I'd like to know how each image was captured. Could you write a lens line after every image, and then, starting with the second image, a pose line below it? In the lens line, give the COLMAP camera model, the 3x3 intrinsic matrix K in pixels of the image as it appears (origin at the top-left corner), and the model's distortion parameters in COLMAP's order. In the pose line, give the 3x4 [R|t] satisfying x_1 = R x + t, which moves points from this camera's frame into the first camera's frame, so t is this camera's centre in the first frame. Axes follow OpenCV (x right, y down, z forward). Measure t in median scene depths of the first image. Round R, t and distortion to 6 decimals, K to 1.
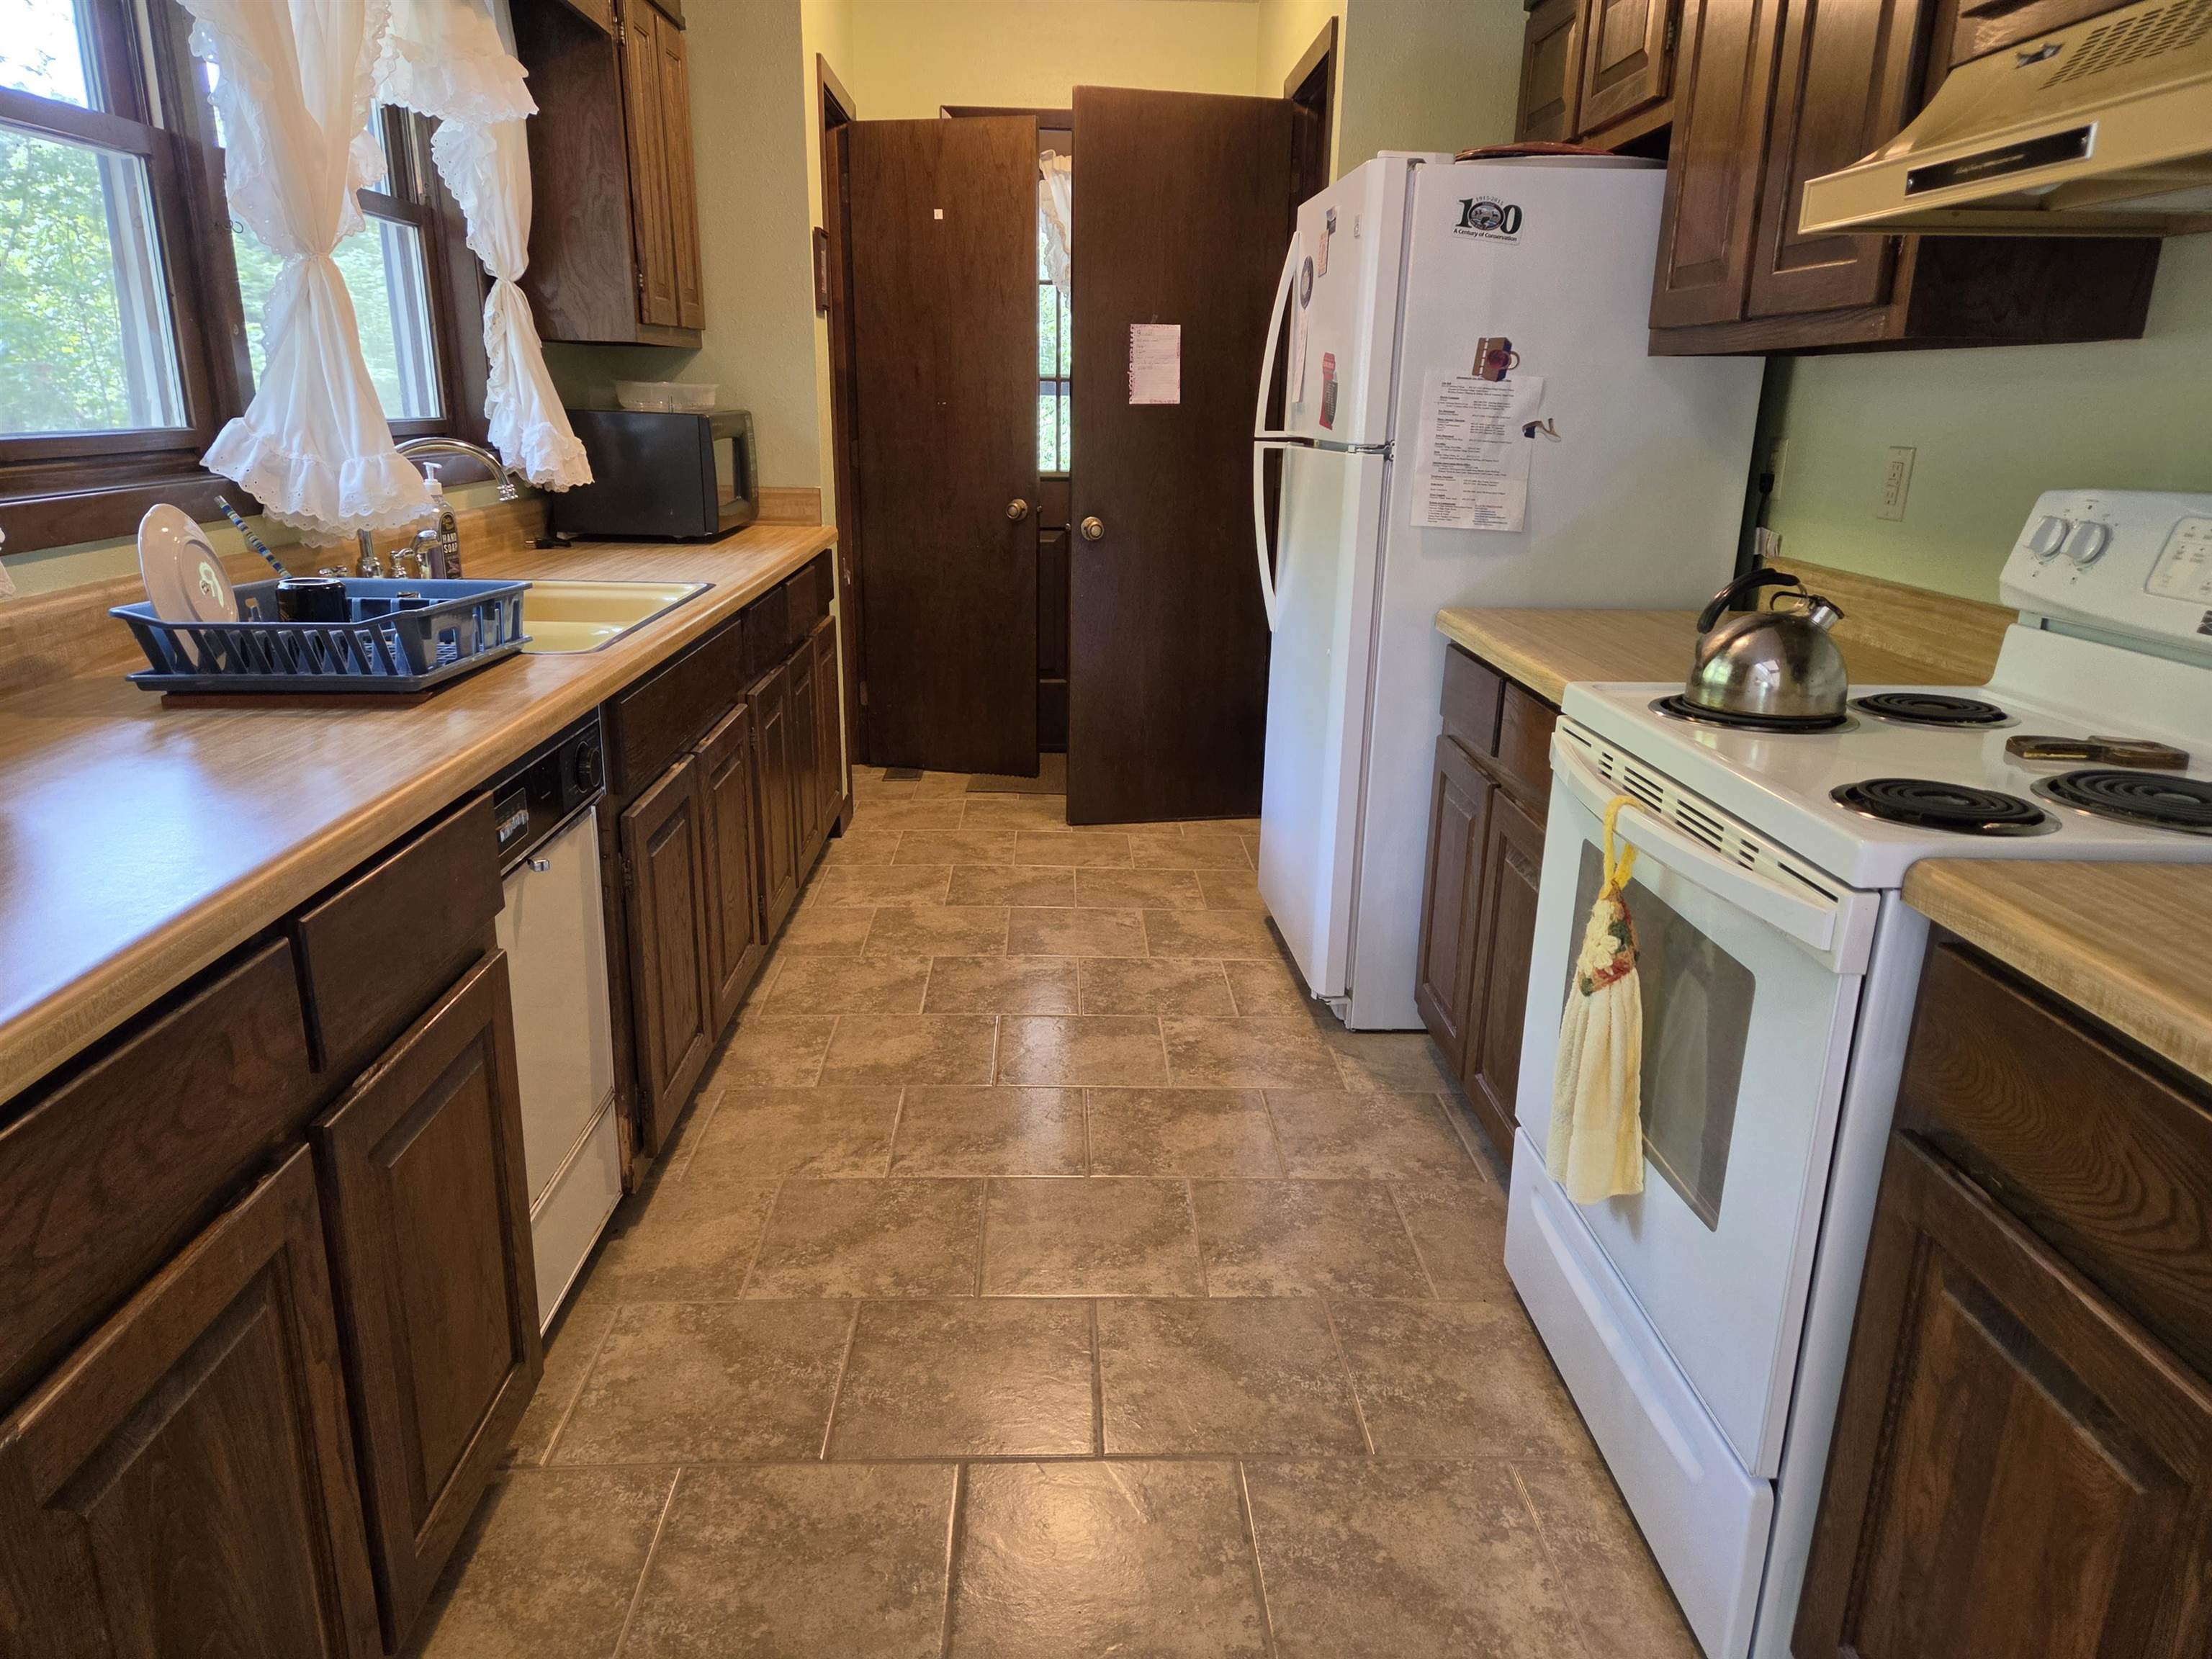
lens RADIAL K [[1492.4, 0, 1117.2], [0, 1492.4, 839.4], [0, 0, 1]] dist [0.055607, -0.038284]
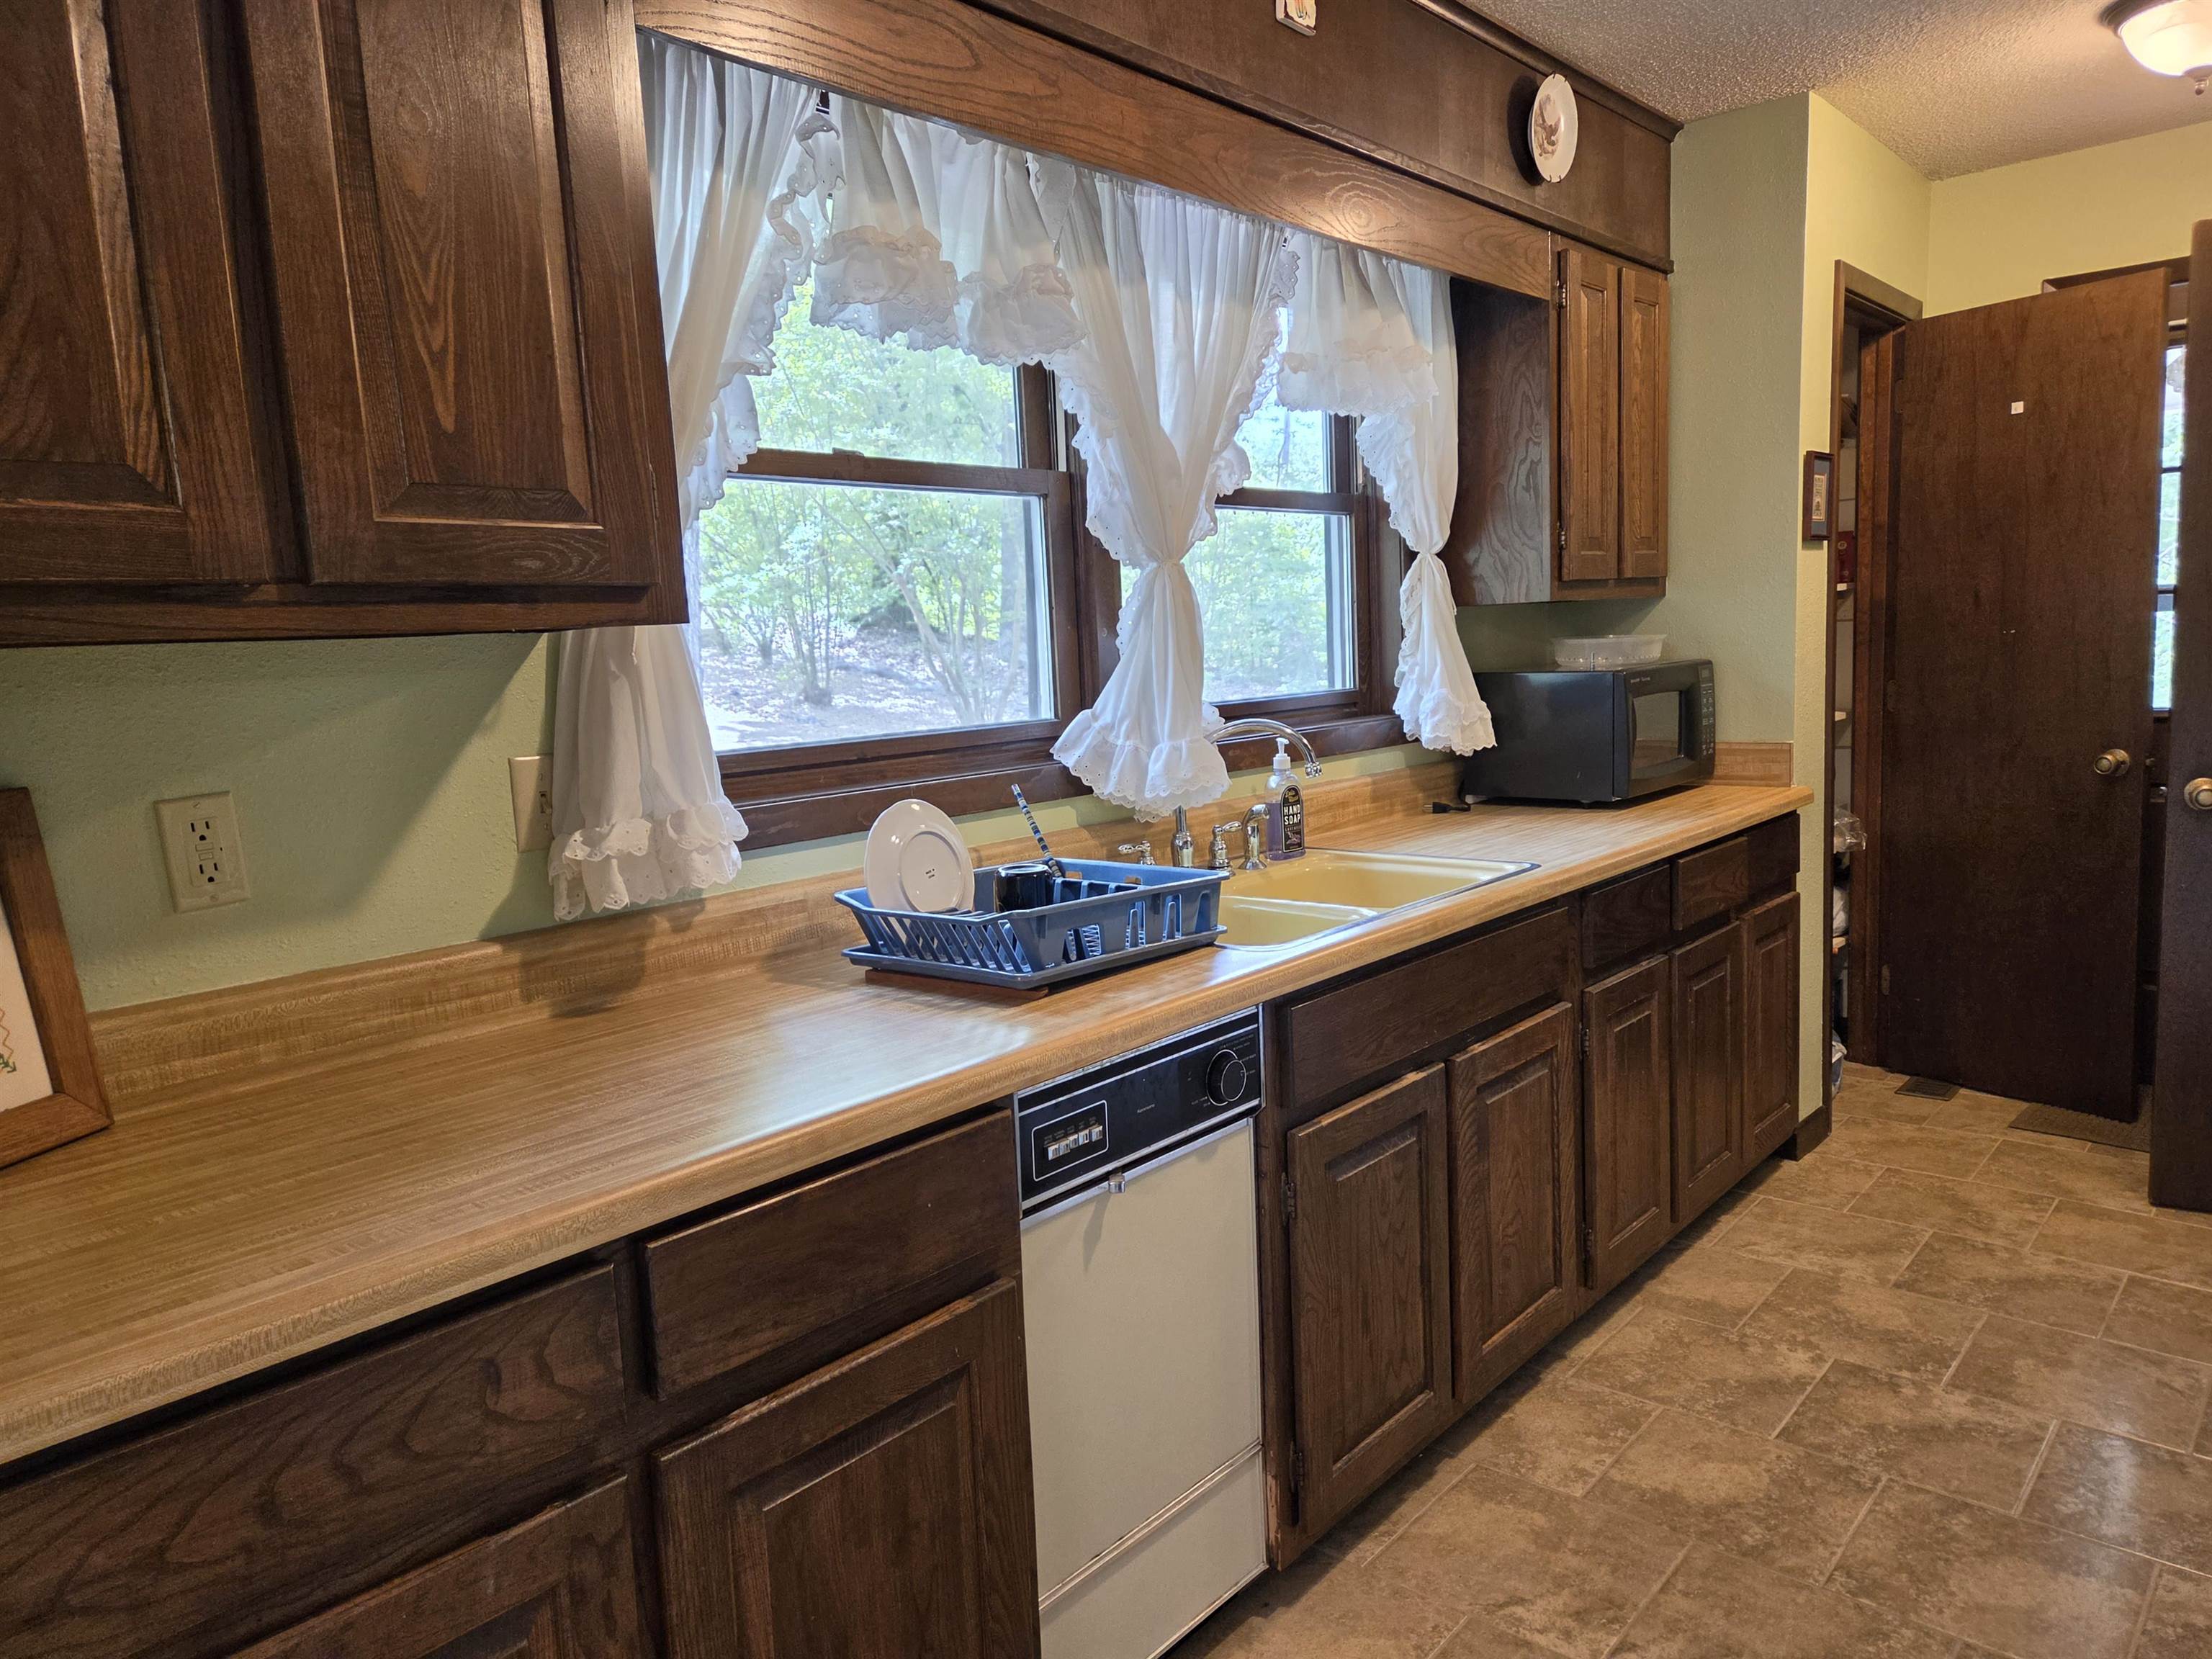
lens RADIAL K [[1492.4, 0, 1105.6], [0, 1492.4, 820.3], [0, 0, 1]] dist [0.055607, -0.038284]
pose [[0.720597, 0.033872, -0.692526, 0.138196], [-0.141376, 0.985000, -0.098929, -0.063898], [0.678788, 0.169195, 0.714577, 0.166720]]
